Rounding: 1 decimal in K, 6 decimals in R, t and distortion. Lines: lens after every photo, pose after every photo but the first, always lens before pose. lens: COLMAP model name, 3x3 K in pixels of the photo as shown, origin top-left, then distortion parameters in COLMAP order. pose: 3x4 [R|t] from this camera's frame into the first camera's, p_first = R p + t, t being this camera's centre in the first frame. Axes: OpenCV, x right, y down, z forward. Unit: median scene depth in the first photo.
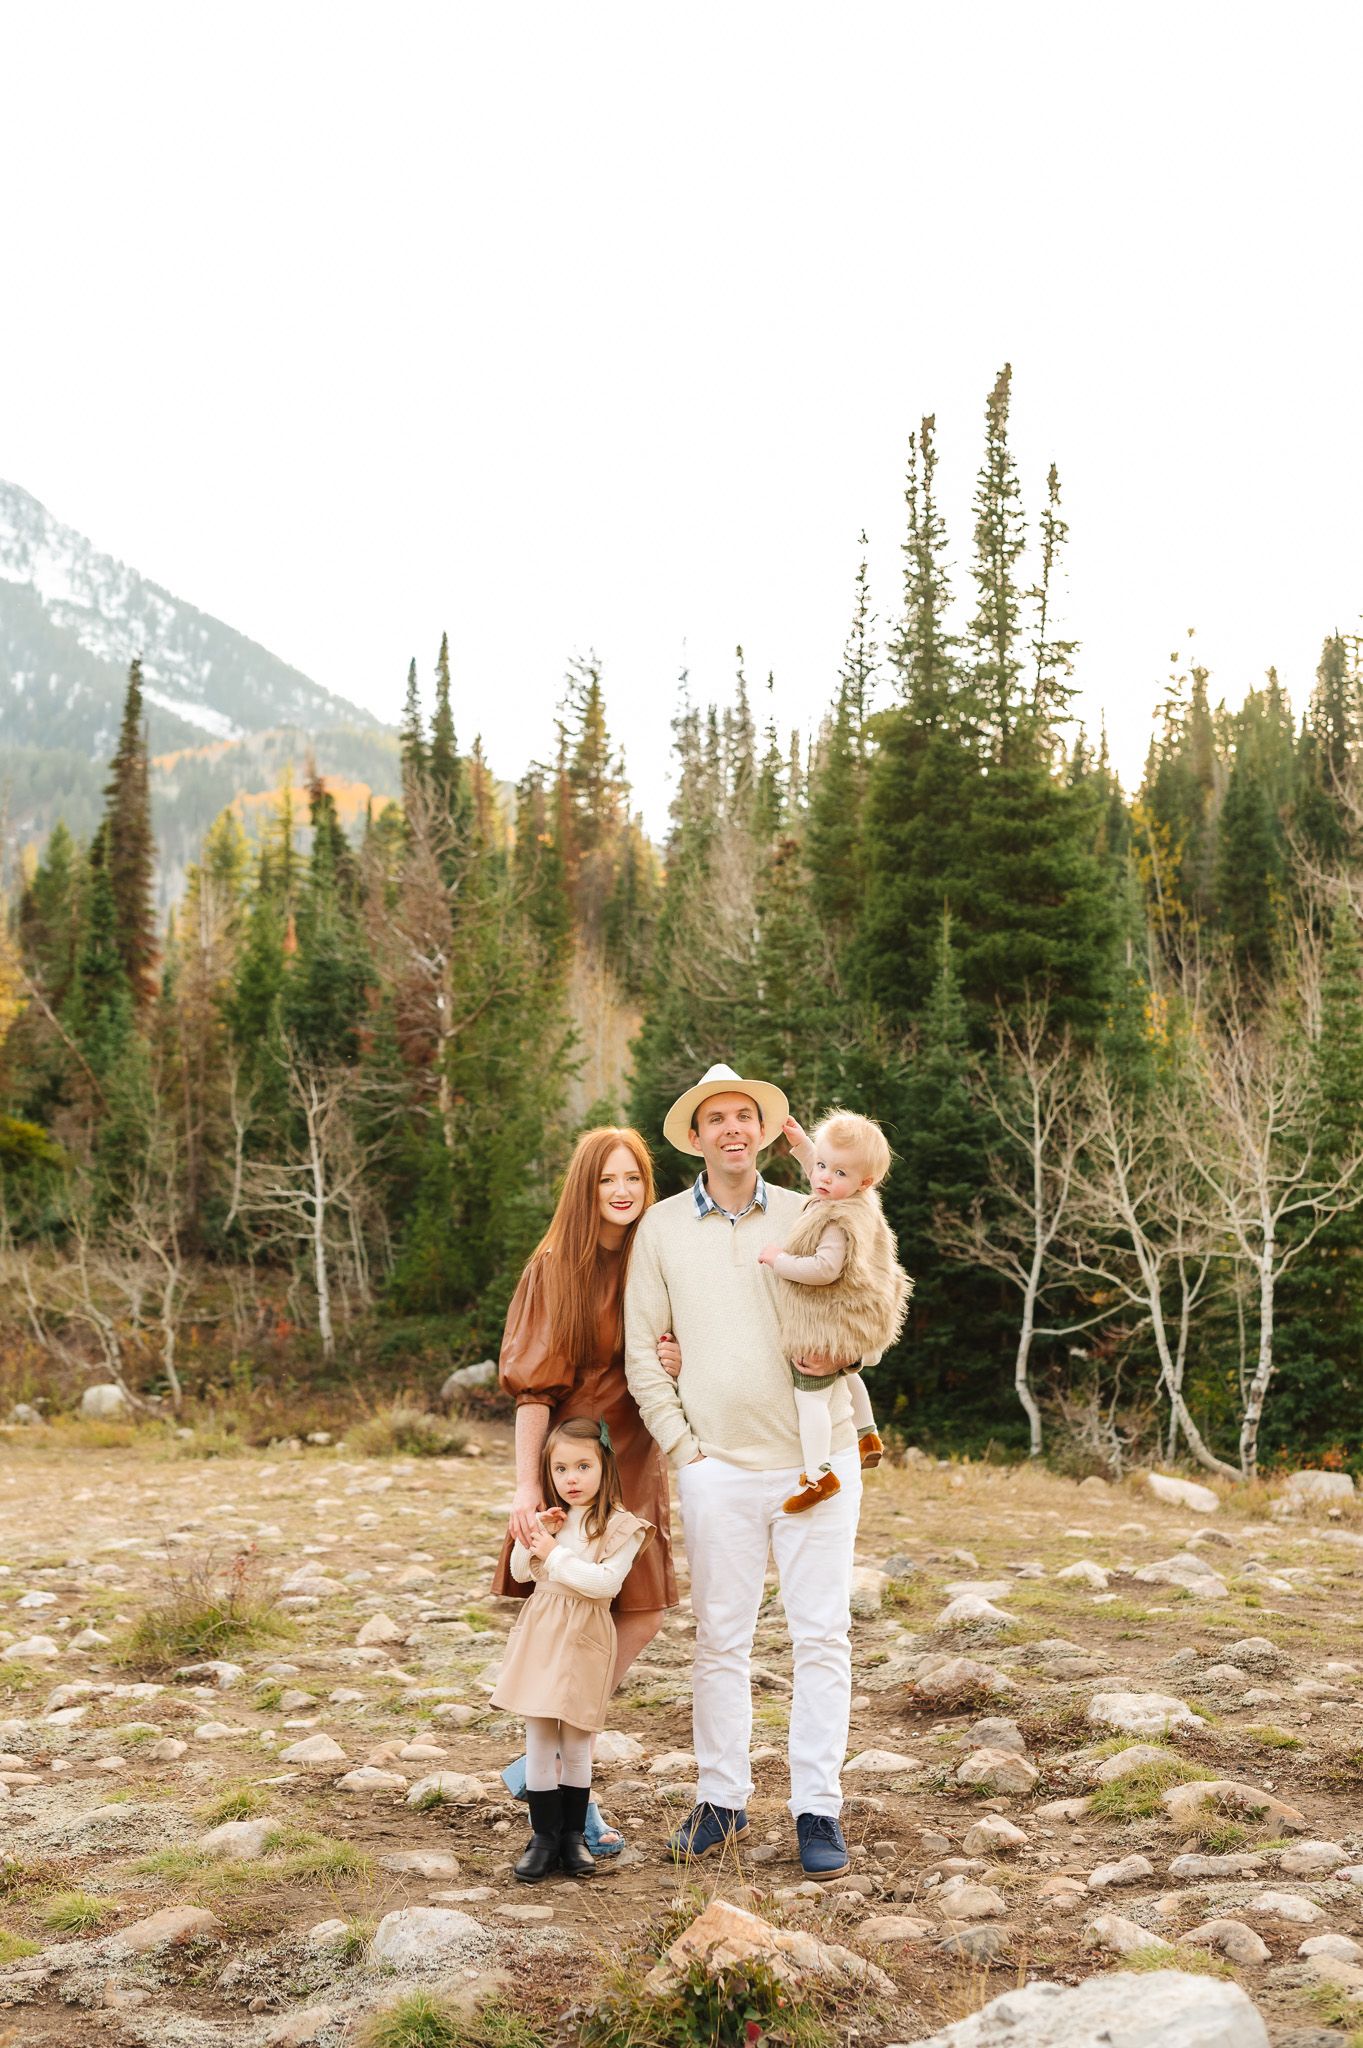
lens RADIAL K [[2146.8, 0, 672.6], [0, 2146.8, 1004.5], [0, 0, 1]] dist [-0.013849, 0.000000]
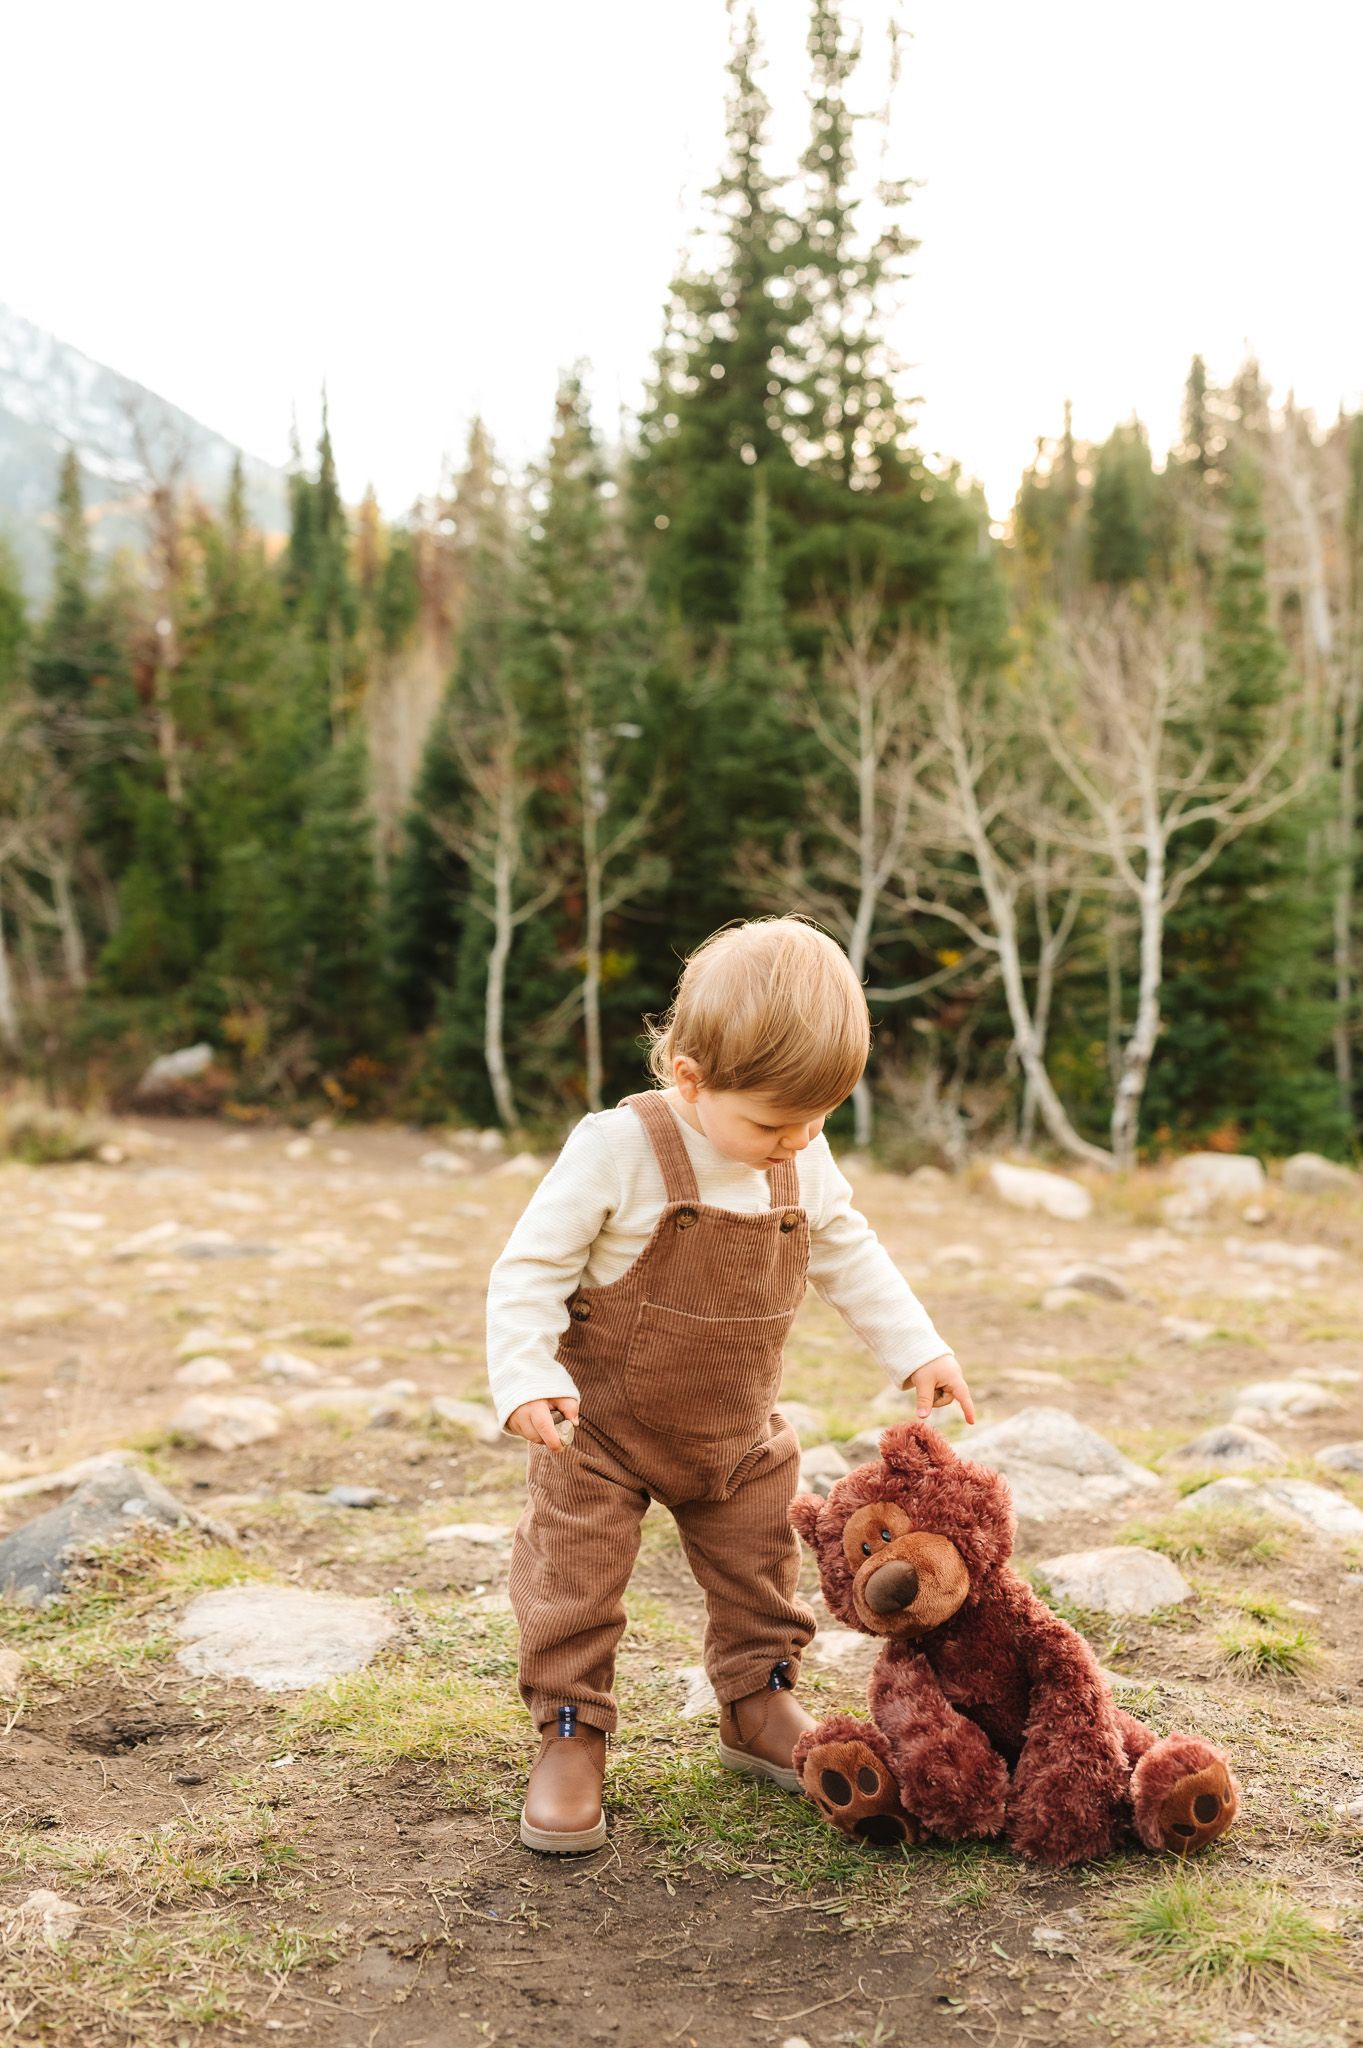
lens RADIAL K [[1980.2, 0, 694.4], [0, 1980.2, 1008.6], [0, 0, 1]] dist [-0.017718, 0.000000]
pose [[0.998204, -0.019860, 0.056526, 0.065963], [0.012077, 0.990794, 0.134840, 0.058666], [-0.058684, -0.133915, 0.989254, 0.275150]]
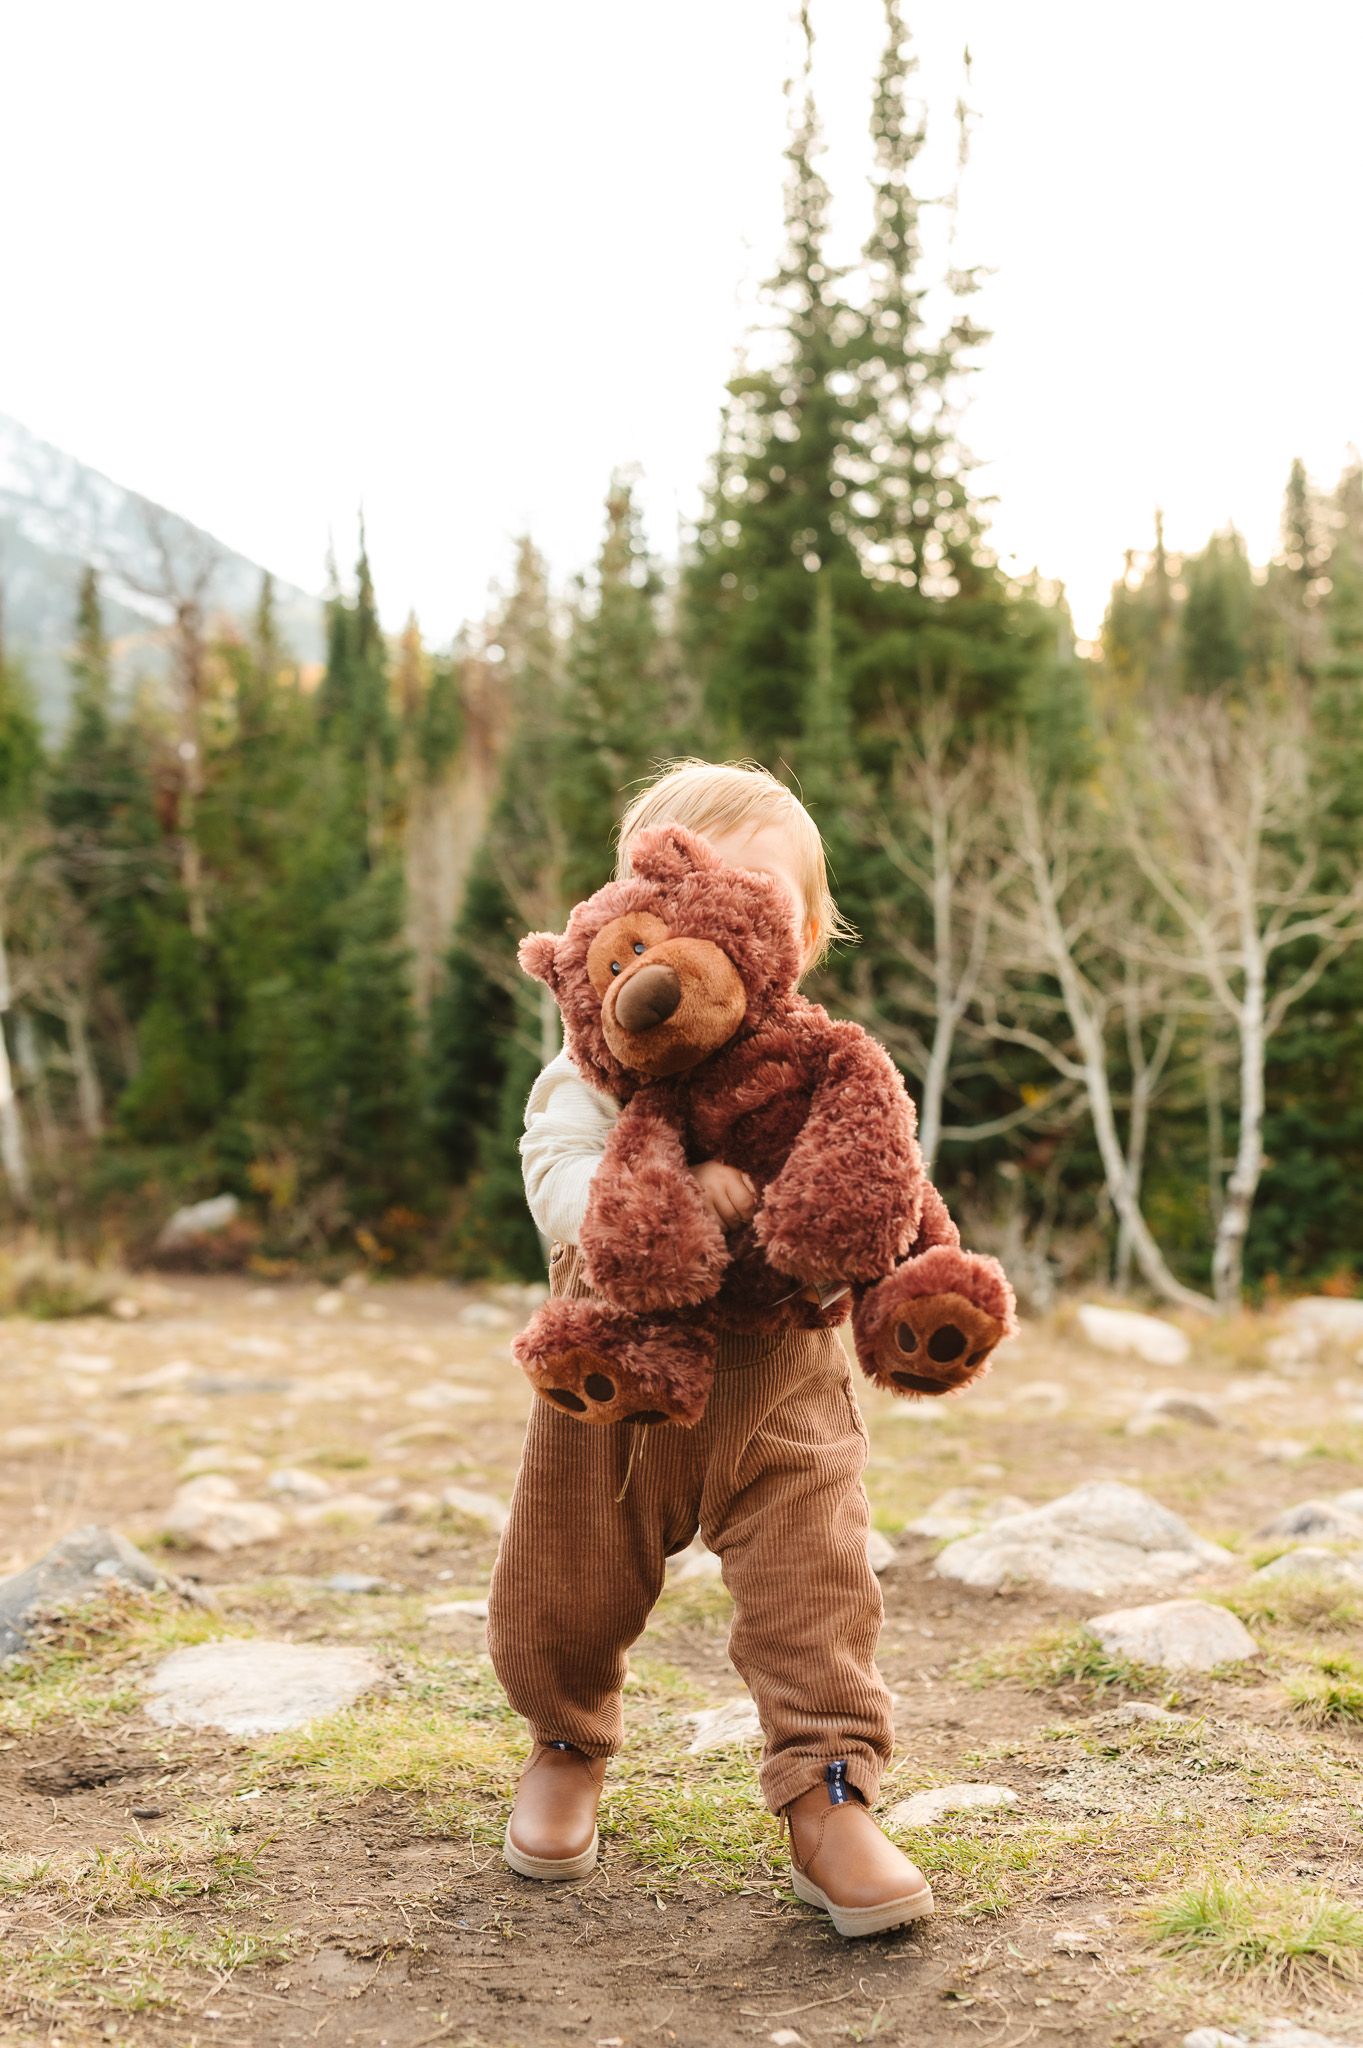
lens RADIAL K [[2146.8, 0, 722.0], [0, 2146.8, 1066.5], [0, 0, 1]] dist [-0.013849, 0.000000]
pose [[0.998917, -0.026949, 0.037923, 0.068342], [0.023570, 0.995939, 0.086895, 0.065552], [-0.040111, -0.085907, 0.995495, 0.273677]]
